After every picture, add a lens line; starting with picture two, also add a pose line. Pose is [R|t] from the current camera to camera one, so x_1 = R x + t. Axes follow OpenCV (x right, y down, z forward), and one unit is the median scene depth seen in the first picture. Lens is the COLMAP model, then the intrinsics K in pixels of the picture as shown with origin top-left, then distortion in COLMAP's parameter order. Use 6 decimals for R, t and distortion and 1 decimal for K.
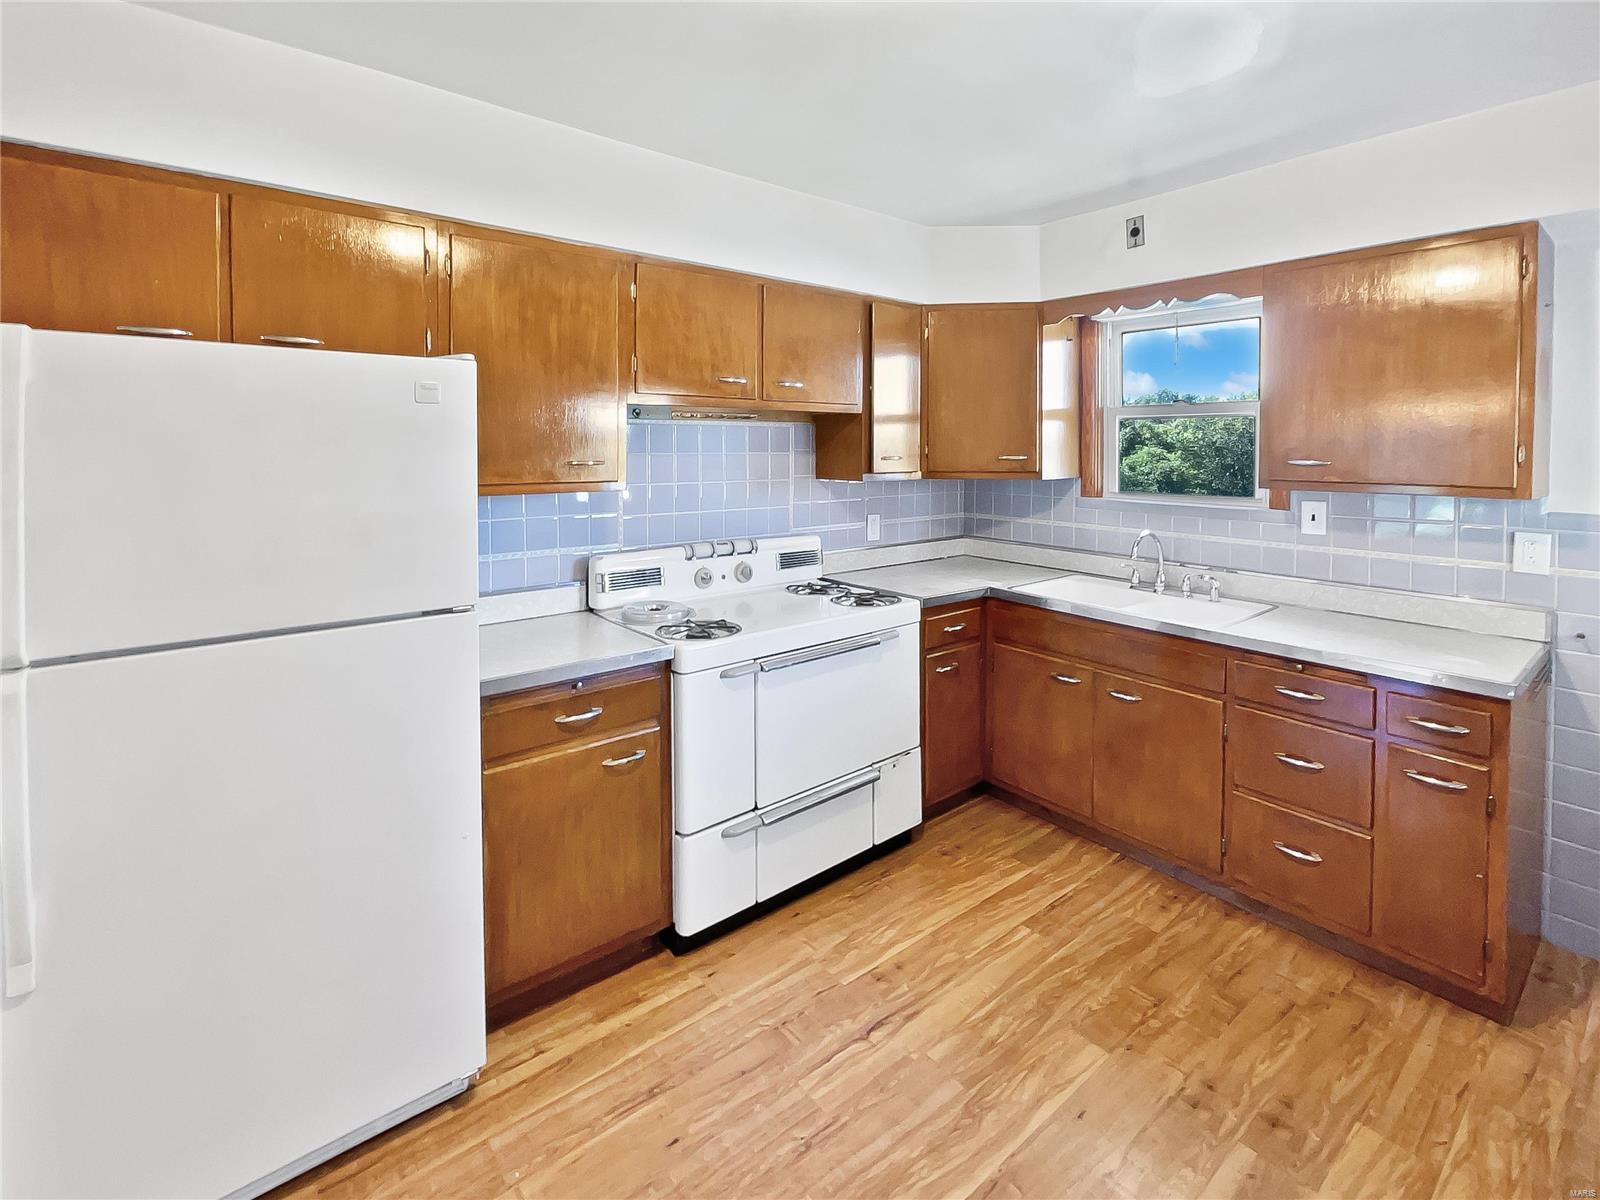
lens RADIAL K [[746.0, 0, 806.8], [0, 746.0, 562.2], [0, 0, 1]] dist [-0.001133, -0.000012]
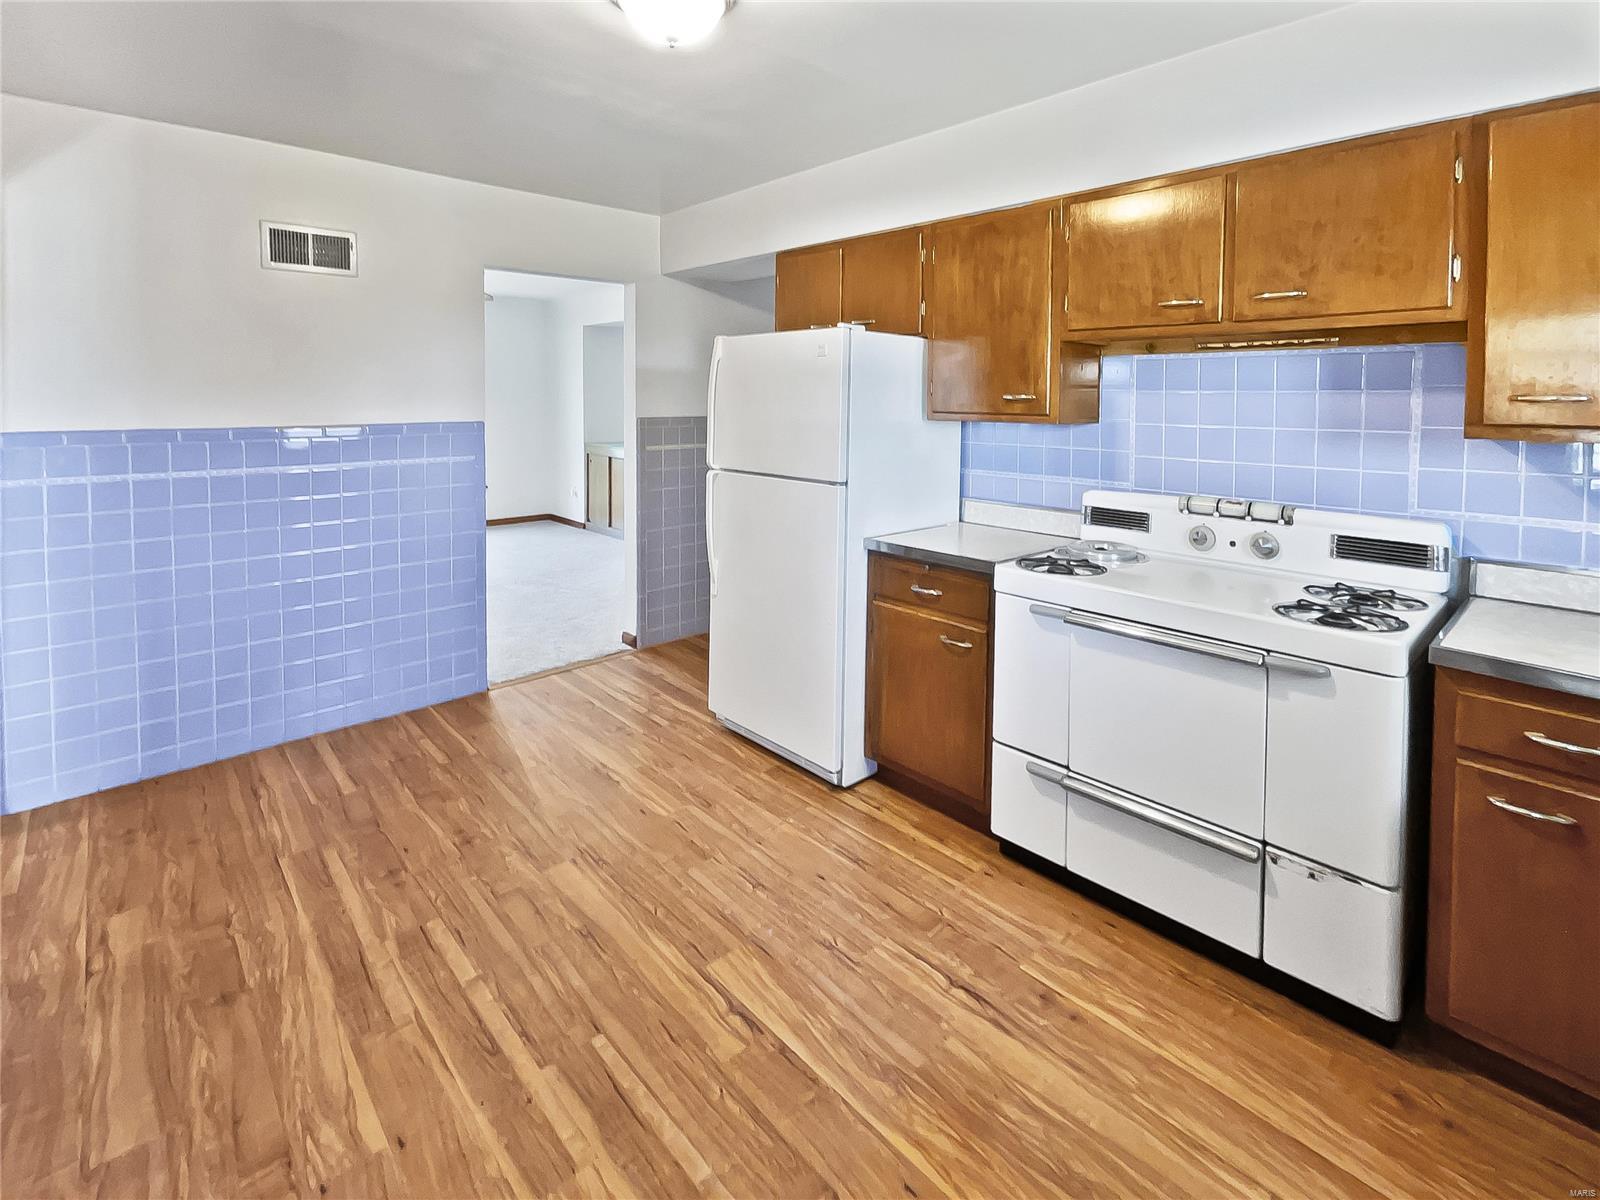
lens RADIAL K [[746.0, 0, 806.8], [0, 746.0, 562.2], [0, 0, 1]] dist [-0.001133, -0.000012]
pose [[0.066675, 0.215728, -0.974174, 0.871210], [-0.161223, 0.965846, 0.202850, -0.068271], [0.984663, 0.143534, 0.099178, 0.605833]]
